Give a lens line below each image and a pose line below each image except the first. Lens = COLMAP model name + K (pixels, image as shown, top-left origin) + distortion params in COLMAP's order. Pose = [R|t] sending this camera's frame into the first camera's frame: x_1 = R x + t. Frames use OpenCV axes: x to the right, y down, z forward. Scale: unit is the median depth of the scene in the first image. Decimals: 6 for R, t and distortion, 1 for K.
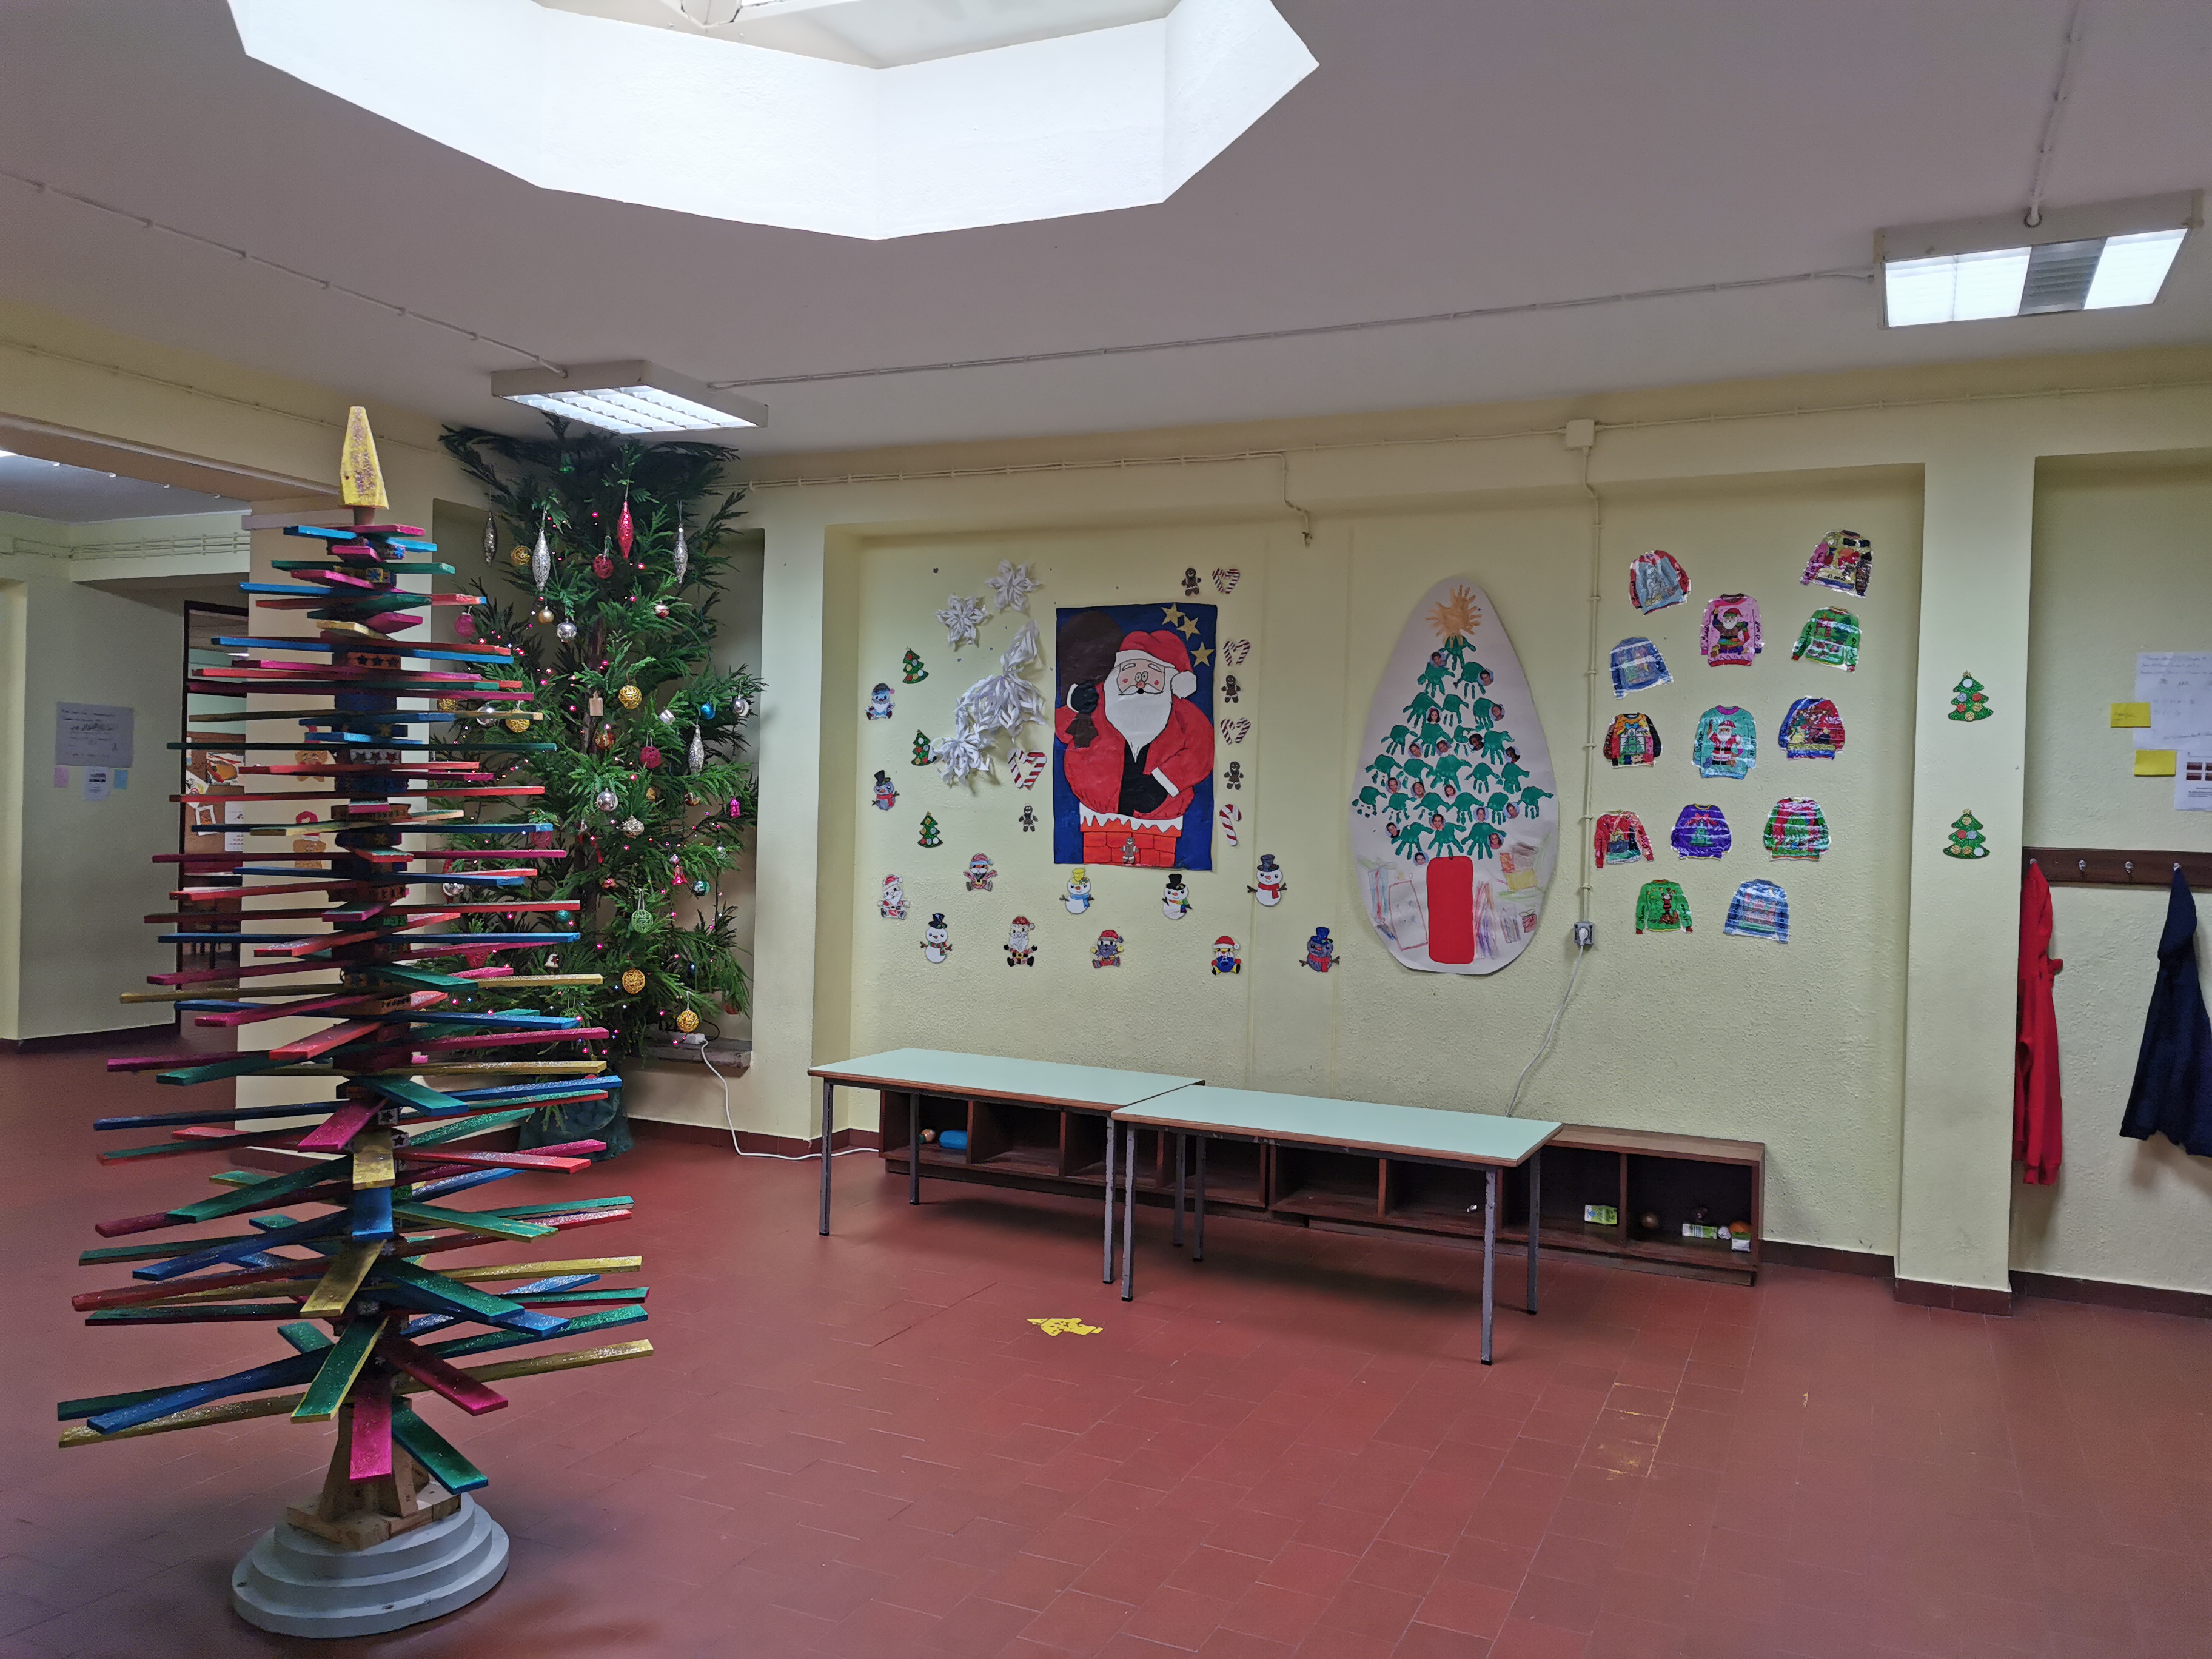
lens RADIAL K [[1701.9, 0, 1098.0], [0, 1701.9, 826.2], [0, 0, 1]] dist [0.078113, -0.094083]
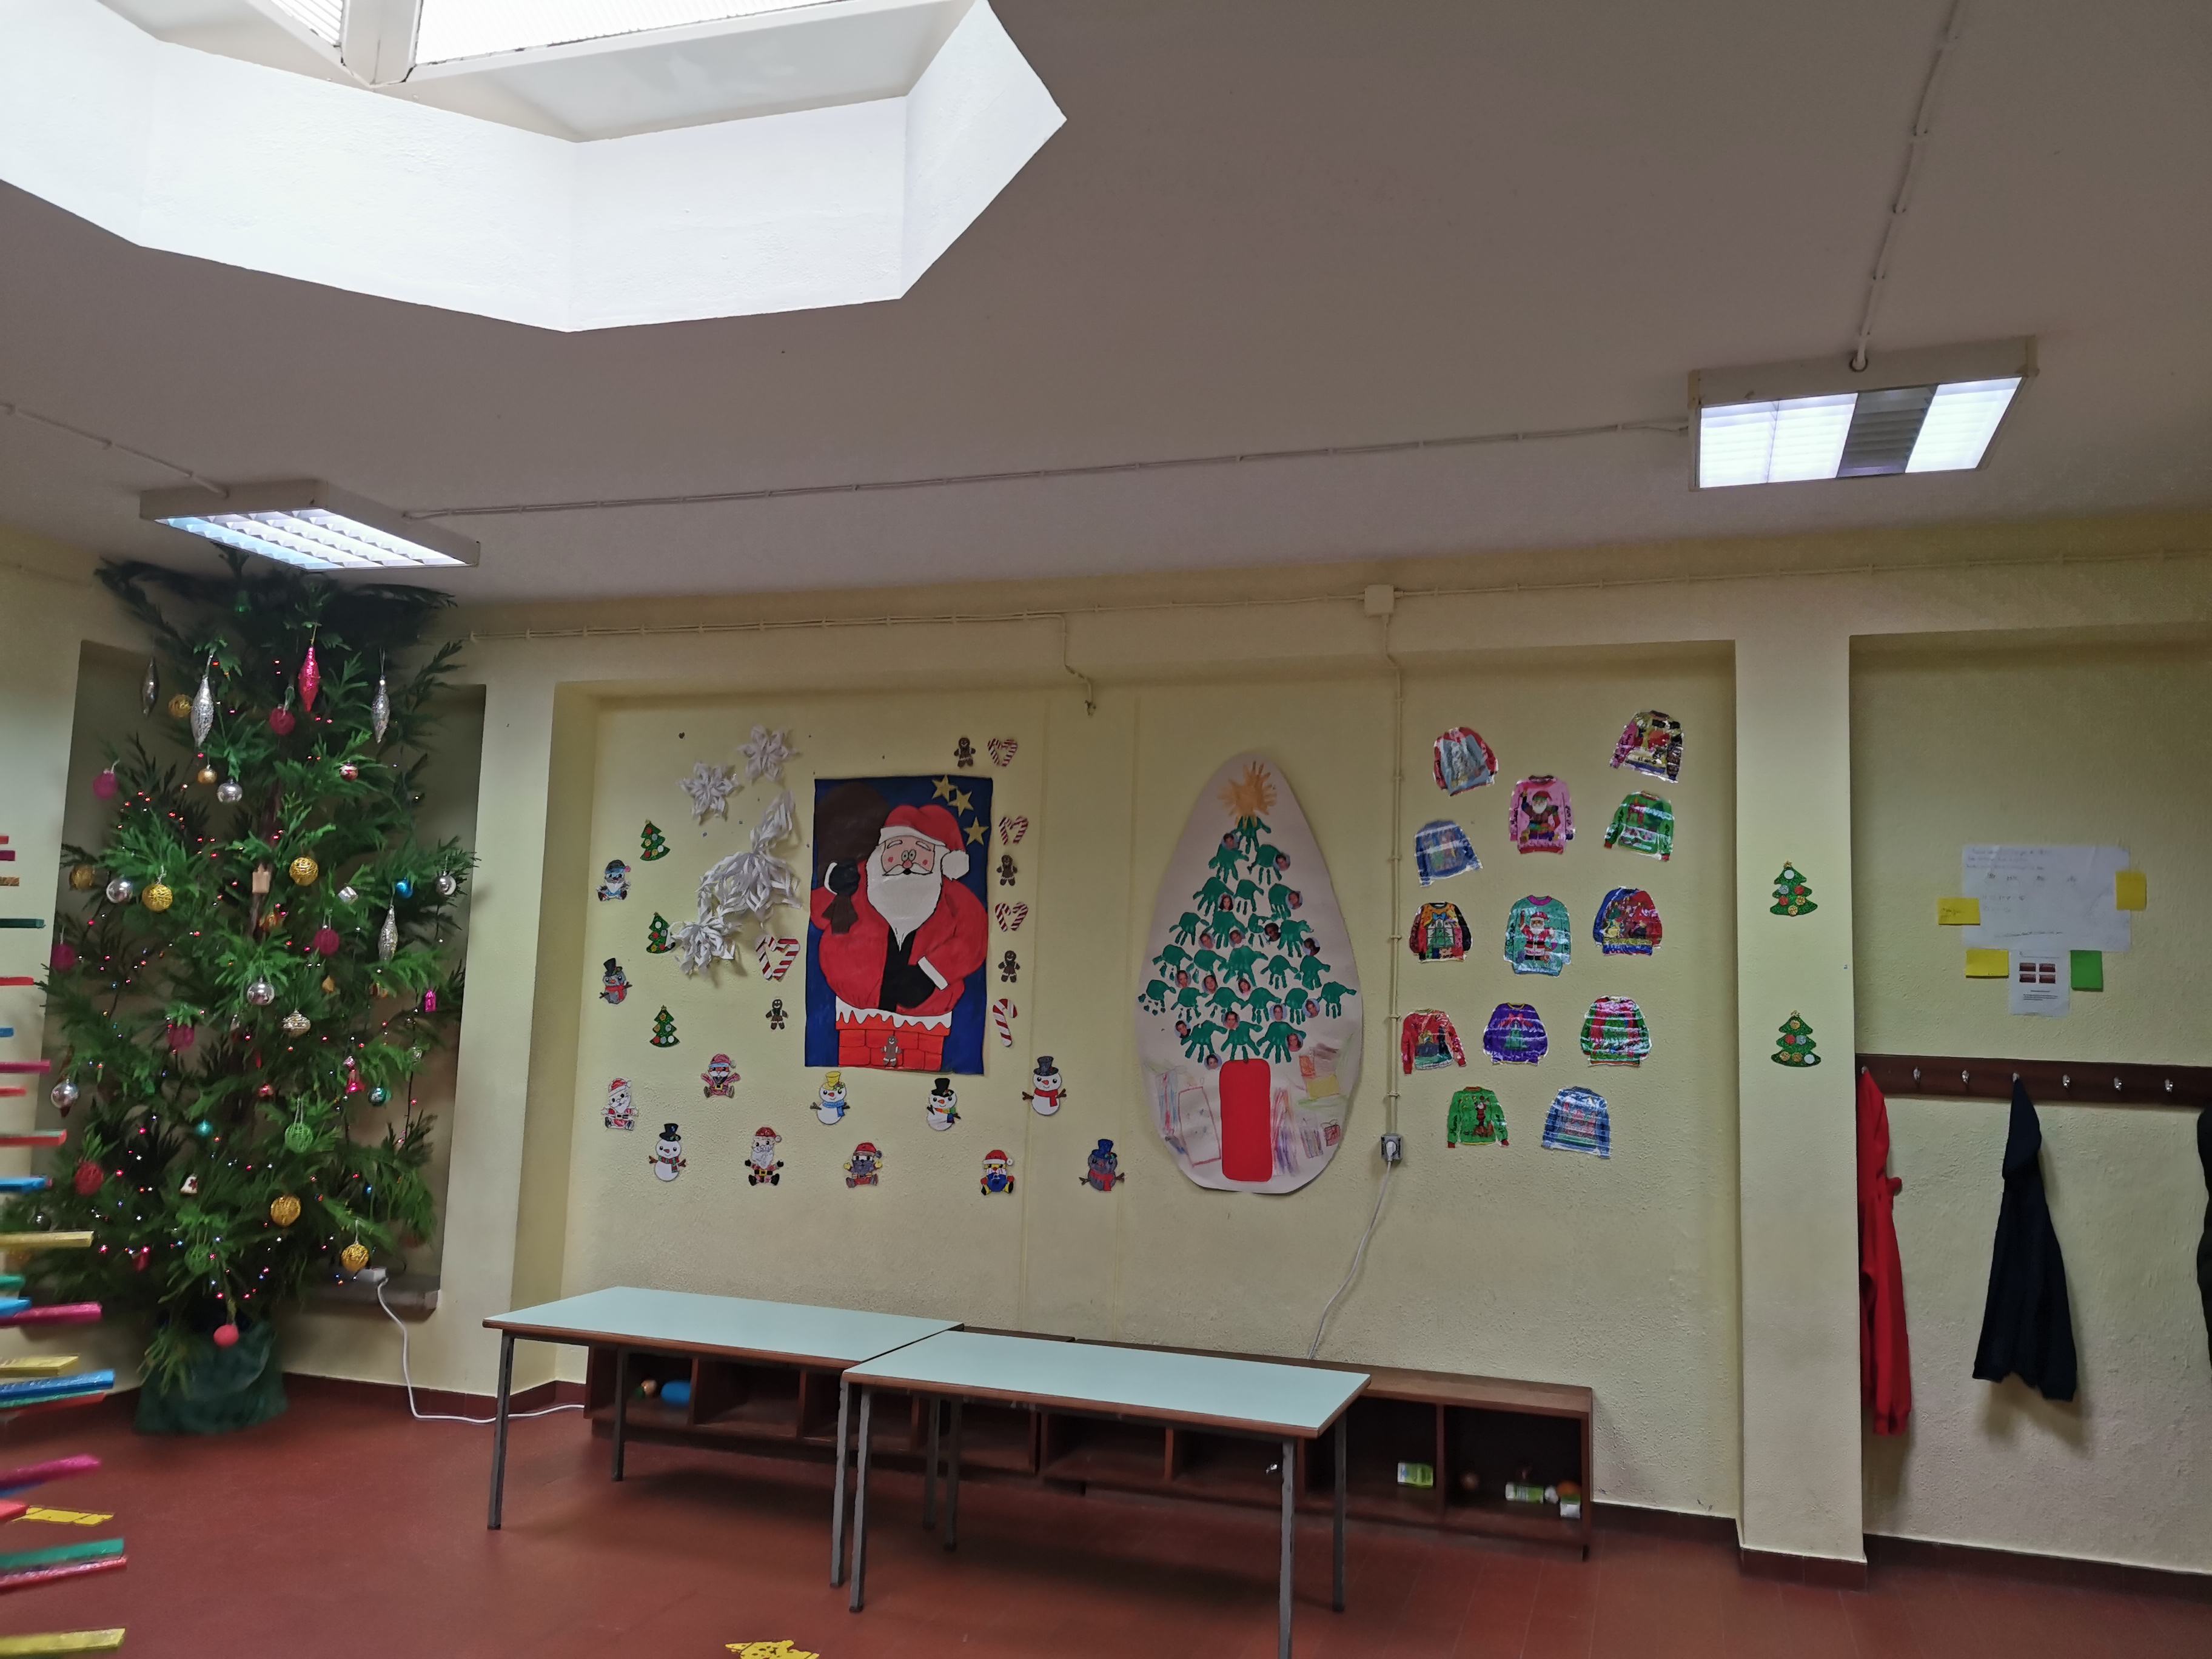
lens RADIAL K [[1701.9, 0, 1098.0], [0, 1701.9, 826.2], [0, 0, 1]] dist [0.078113, -0.094083]
pose [[0.994064, 0.017101, 0.107445, 0.031087], [-0.004877, 0.993581, -0.113019, -0.002334], [-0.108688, 0.111824, 0.987766, 0.110681]]
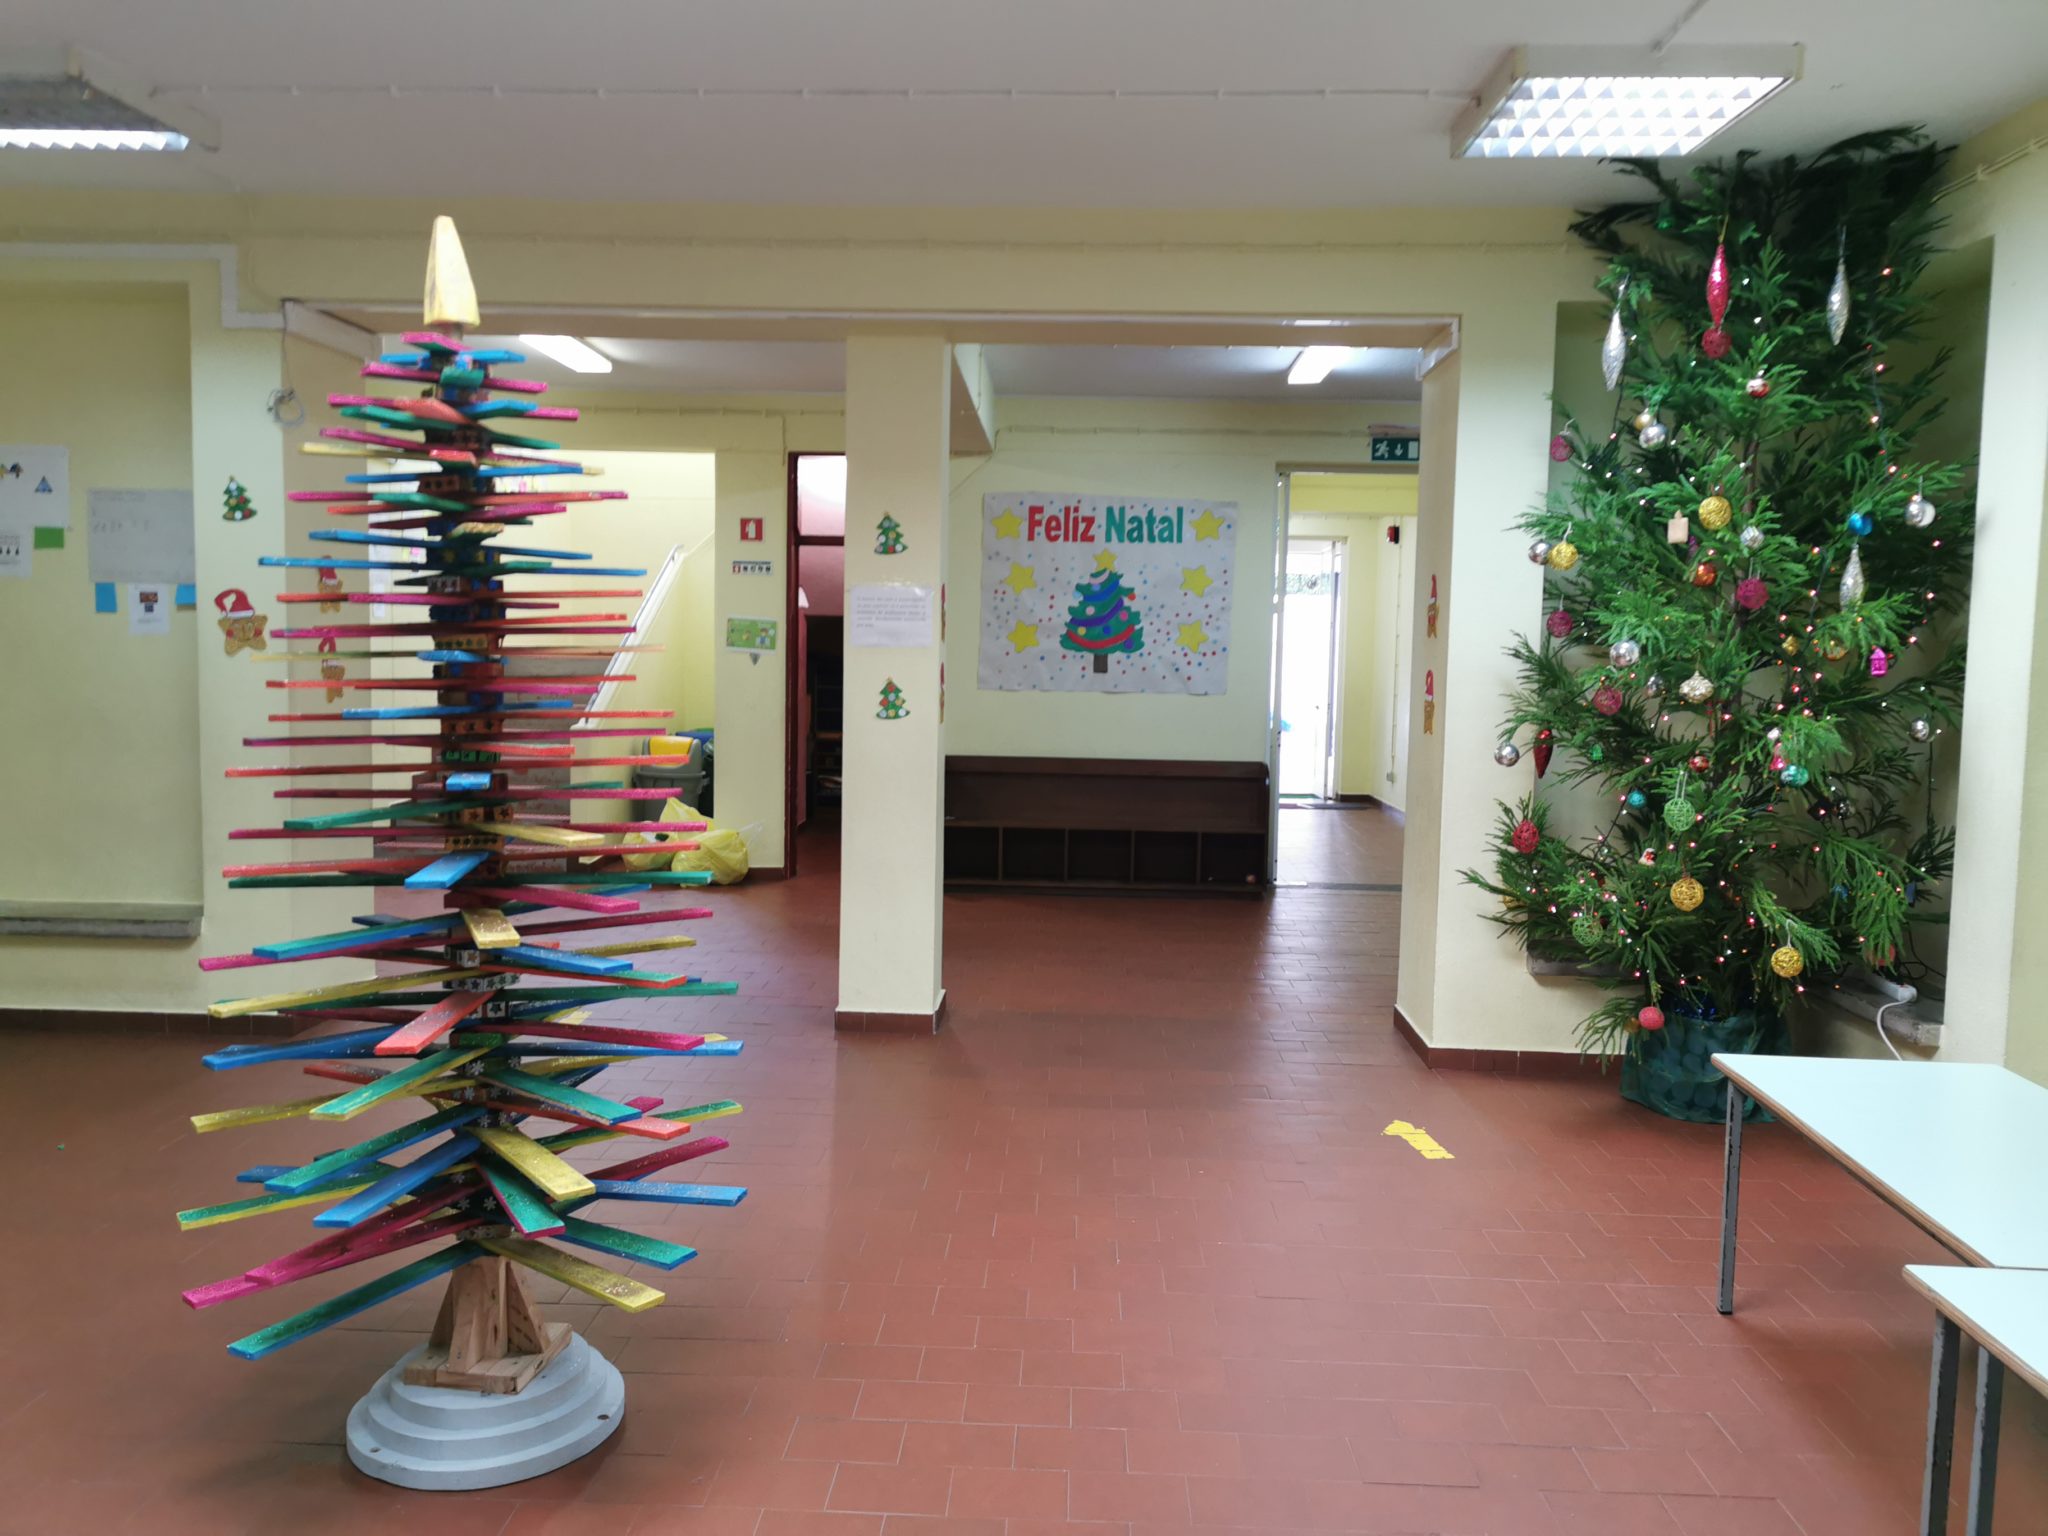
lens RADIAL K [[1575.8, 0, 1016.6], [0, 1575.8, 764.9], [0, 0, 1]] dist [0.078113, -0.094083]
pose [[0.386530, 0.049139, -0.920967, 0.272345], [-0.017408, 0.998790, 0.045985, 0.007655], [0.922113, -0.001742, 0.386917, 0.490661]]
